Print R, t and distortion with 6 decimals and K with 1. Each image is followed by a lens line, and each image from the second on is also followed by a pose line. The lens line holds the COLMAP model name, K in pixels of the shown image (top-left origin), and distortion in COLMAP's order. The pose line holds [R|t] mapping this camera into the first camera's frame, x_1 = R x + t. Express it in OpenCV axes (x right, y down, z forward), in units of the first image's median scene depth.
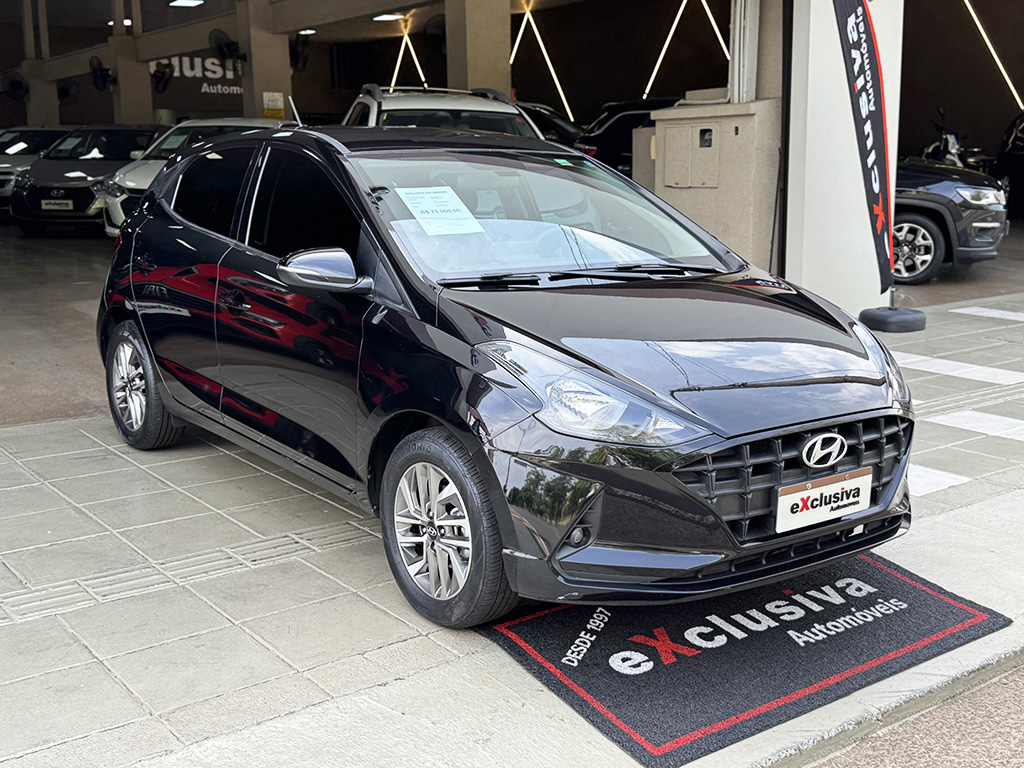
lens RADIAL K [[1136.5, 0, 512.0], [0, 1136.5, 384.0], [0, 0, 1]] dist [0.204737, -0.479621]
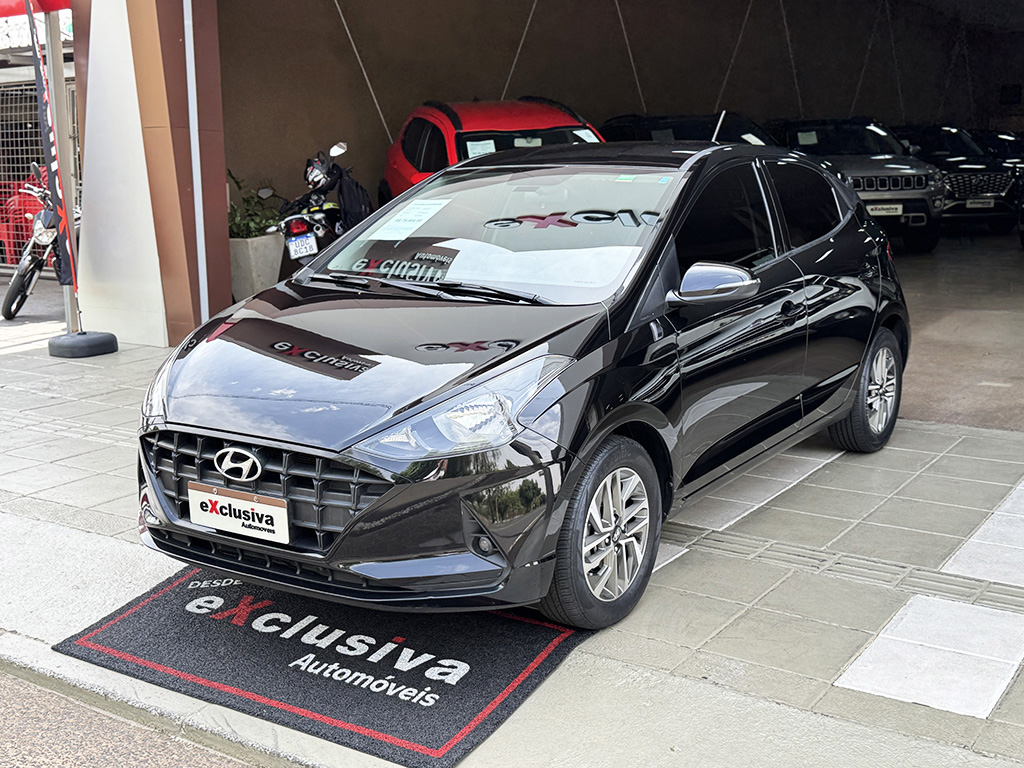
lens RADIAL K [[1136.5, 0, 512.0], [0, 1136.5, 384.0], [0, 0, 1]] dist [0.204737, -0.479621]
pose [[0.375236, 0.181020, -0.909082, 1.256582], [-0.180276, 0.976270, 0.119987, -0.175387], [0.909229, 0.118863, 0.398965, 0.793148]]
